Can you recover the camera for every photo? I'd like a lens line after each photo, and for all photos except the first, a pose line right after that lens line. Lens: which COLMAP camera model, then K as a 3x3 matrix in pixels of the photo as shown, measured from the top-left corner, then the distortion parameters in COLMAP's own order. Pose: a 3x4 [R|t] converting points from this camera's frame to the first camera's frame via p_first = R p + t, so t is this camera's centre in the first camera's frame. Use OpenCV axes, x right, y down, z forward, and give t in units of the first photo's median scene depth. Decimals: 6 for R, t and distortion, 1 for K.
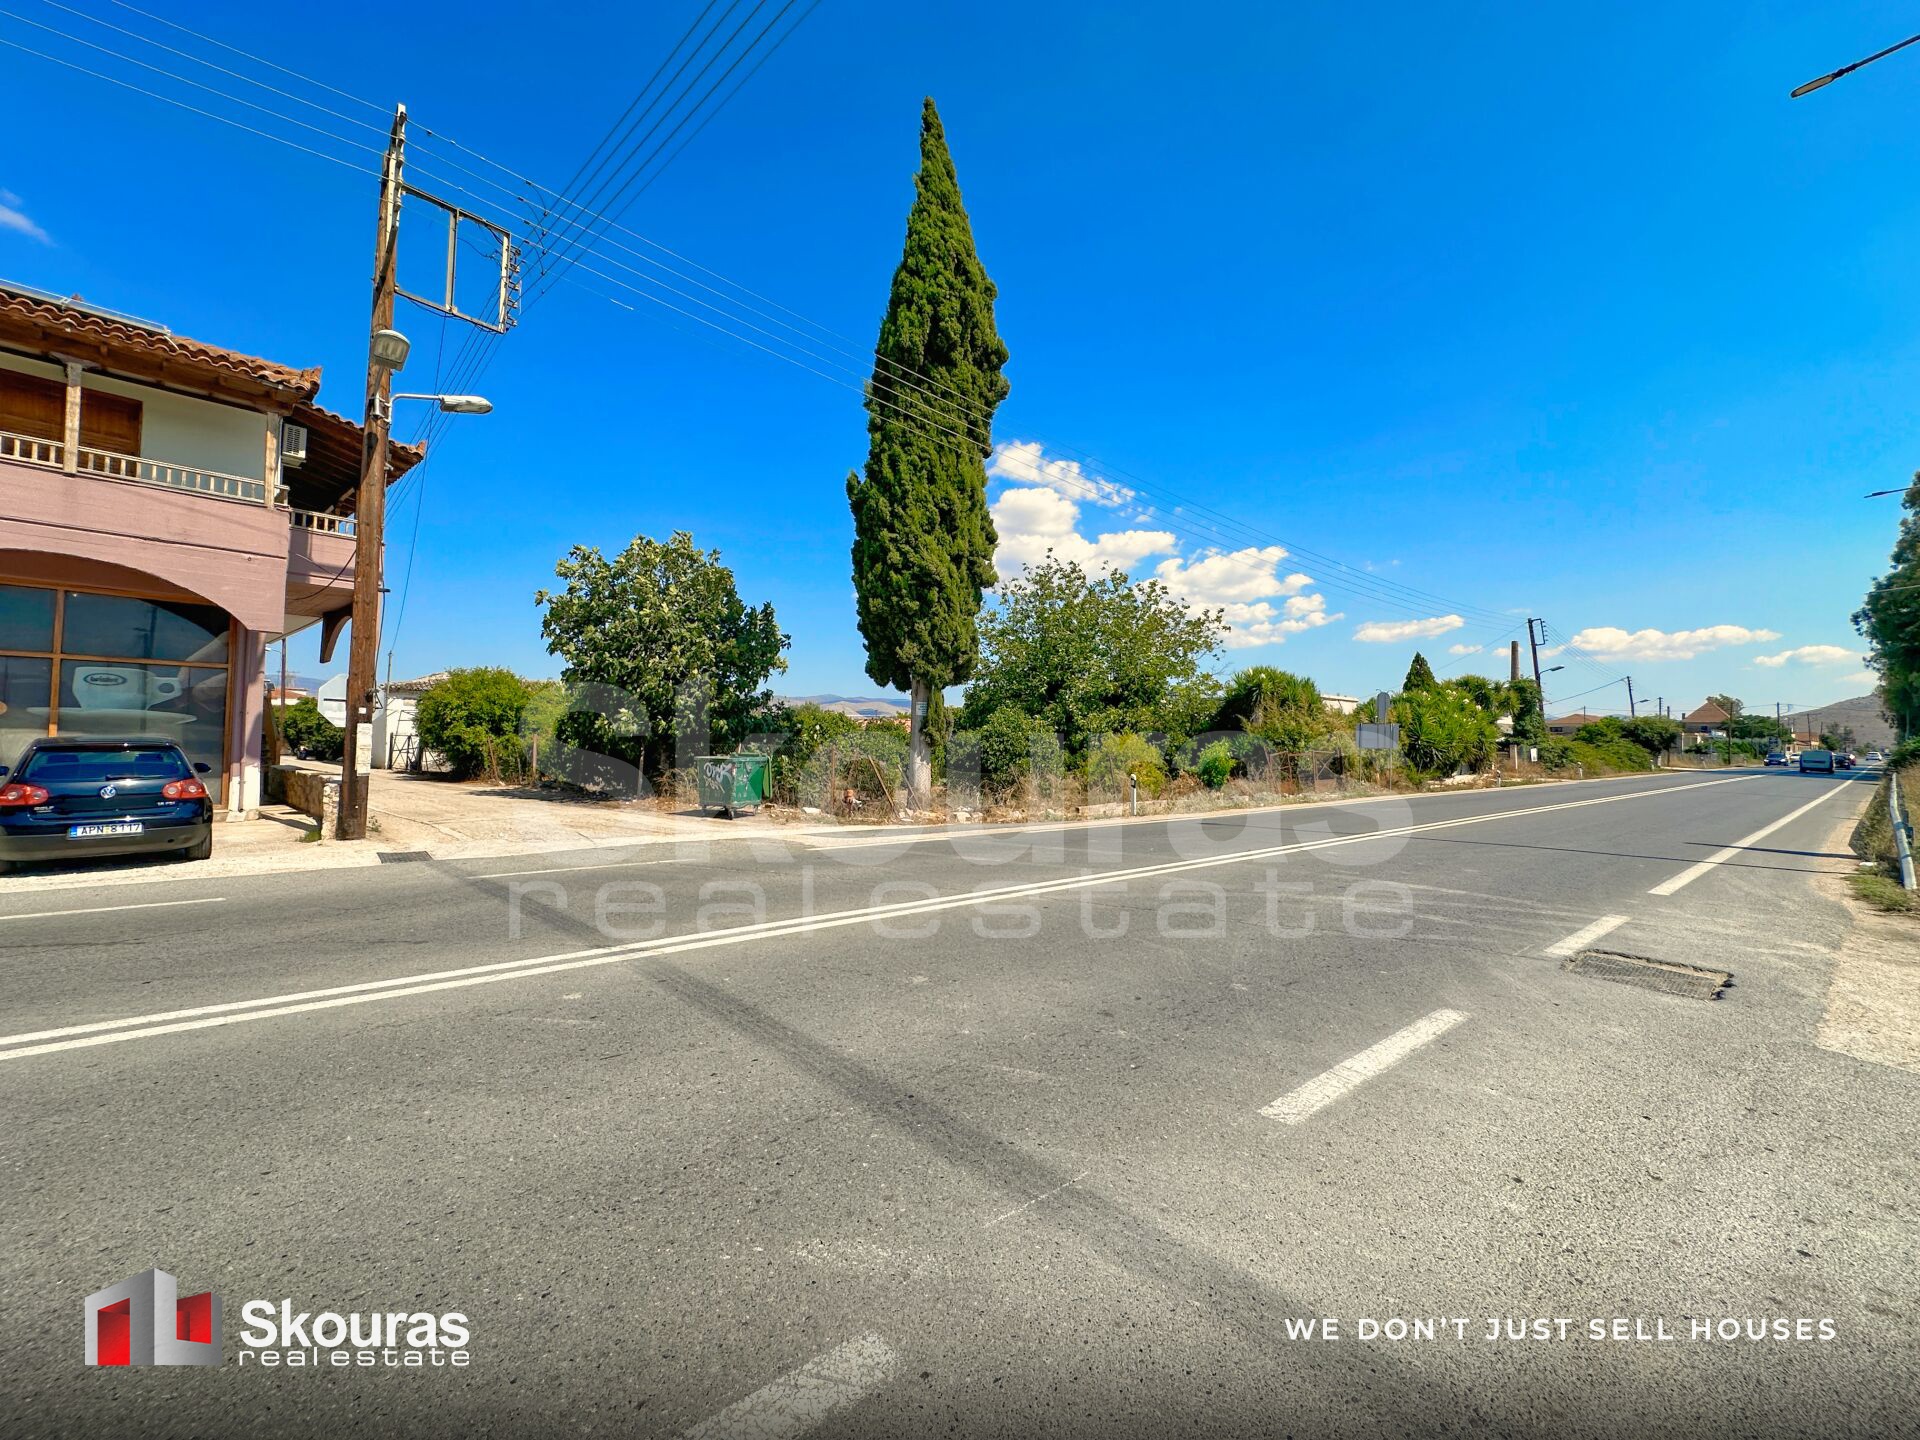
lens RADIAL K [[771.1, 0, 947.5], [0, 771.1, 718.4], [0, 0, 1]] dist [-0.001136, 0.001241]
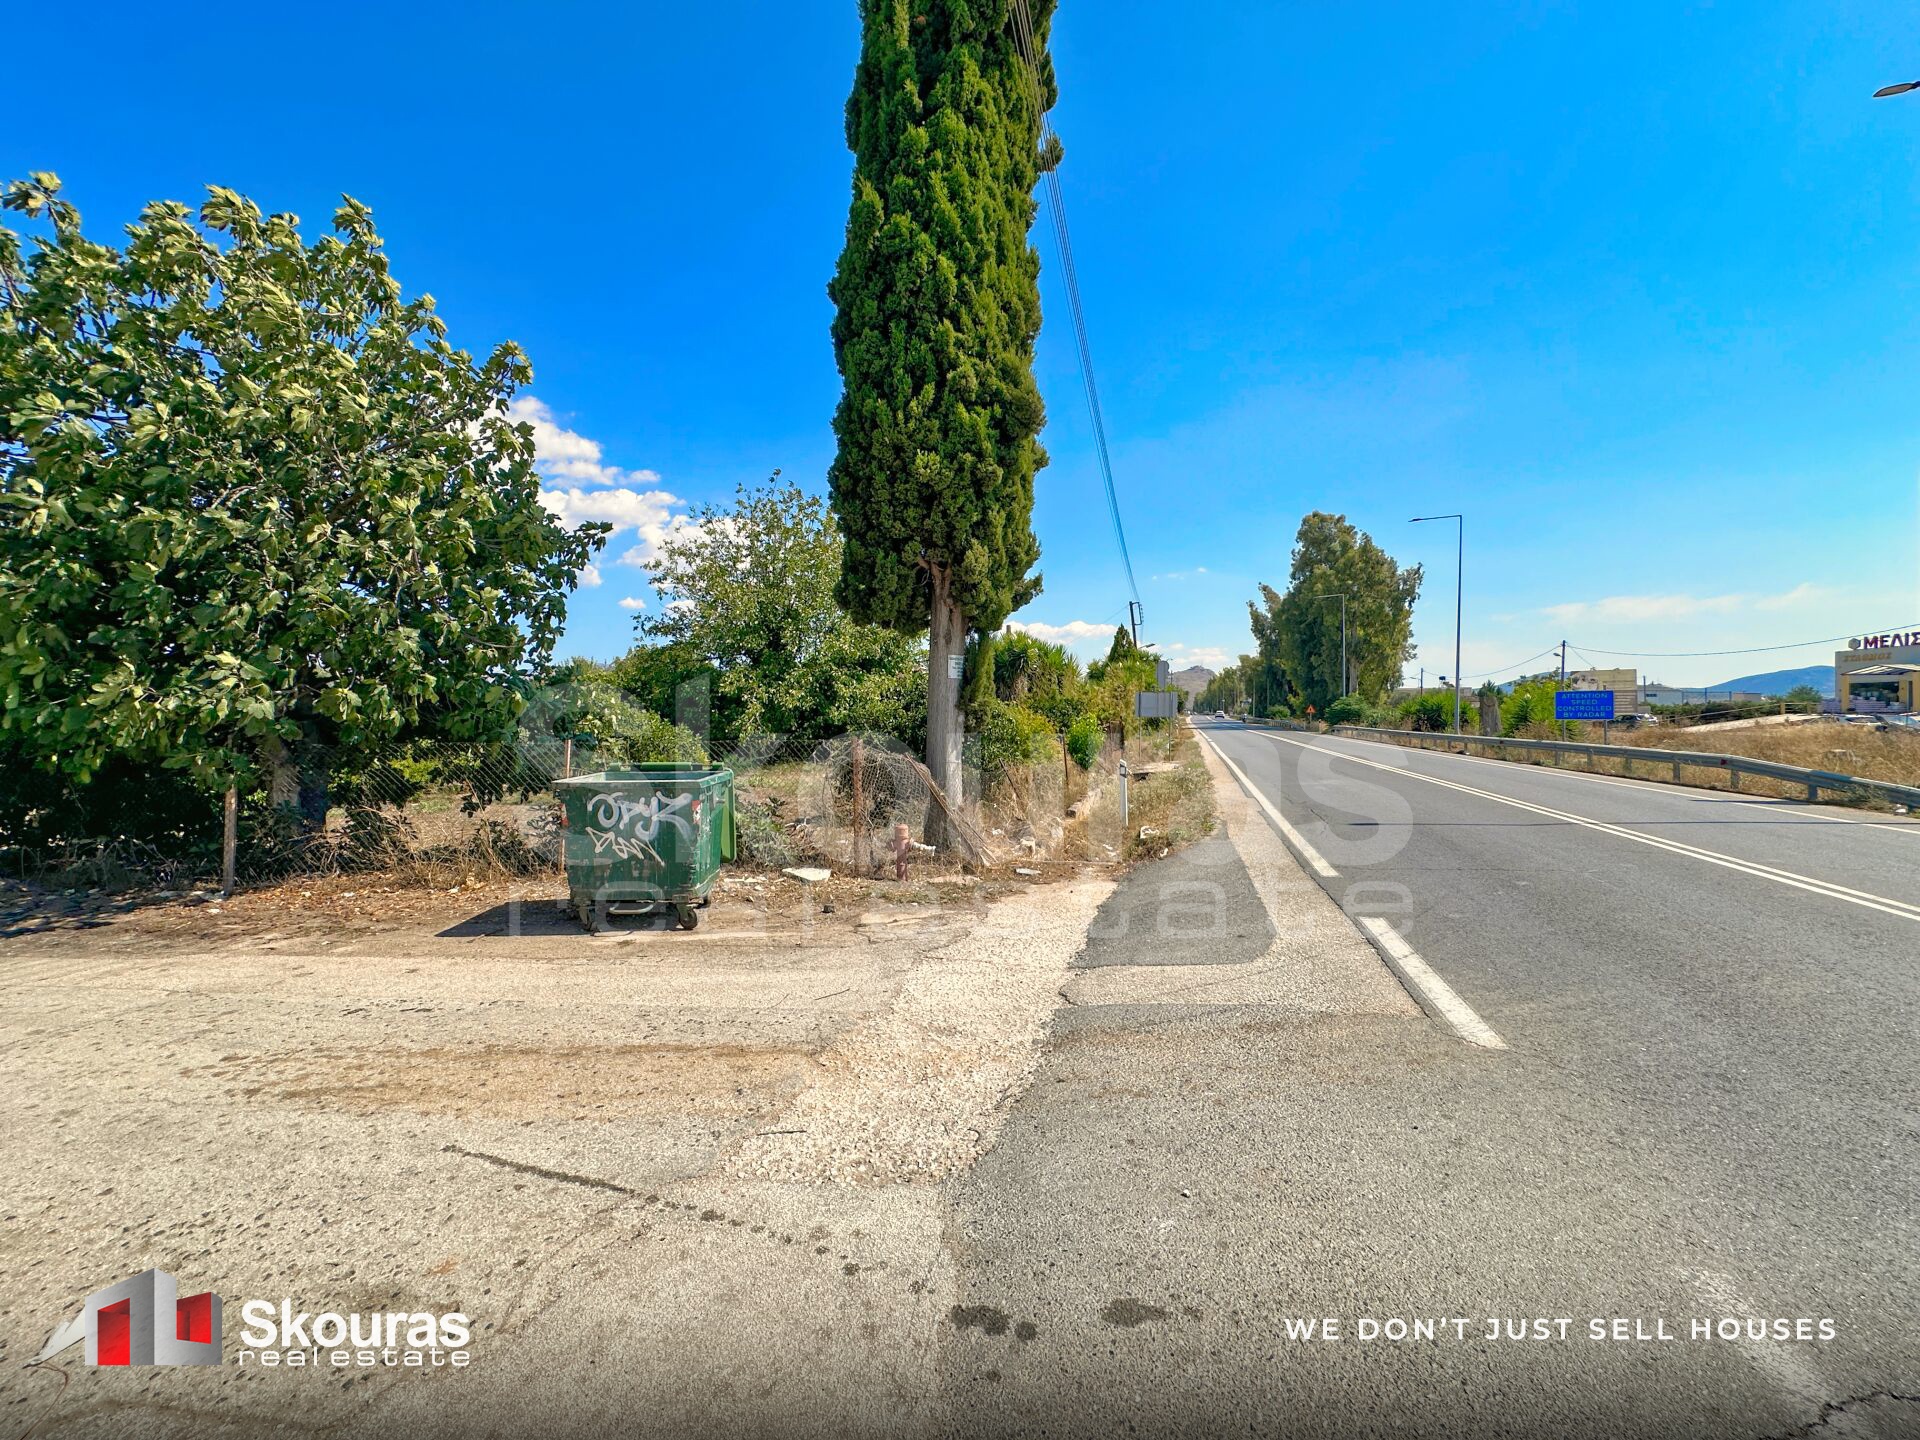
lens RADIAL K [[771.1, 0, 959.1], [0, 771.1, 714.2], [0, 0, 1]] dist [-0.001136, 0.001241]
pose [[0.821058, -0.021076, 0.570455, -0.366885], [0.001873, 0.999412, 0.034230, 0.003257], [-0.570841, -0.027036, 0.820615, 0.546298]]
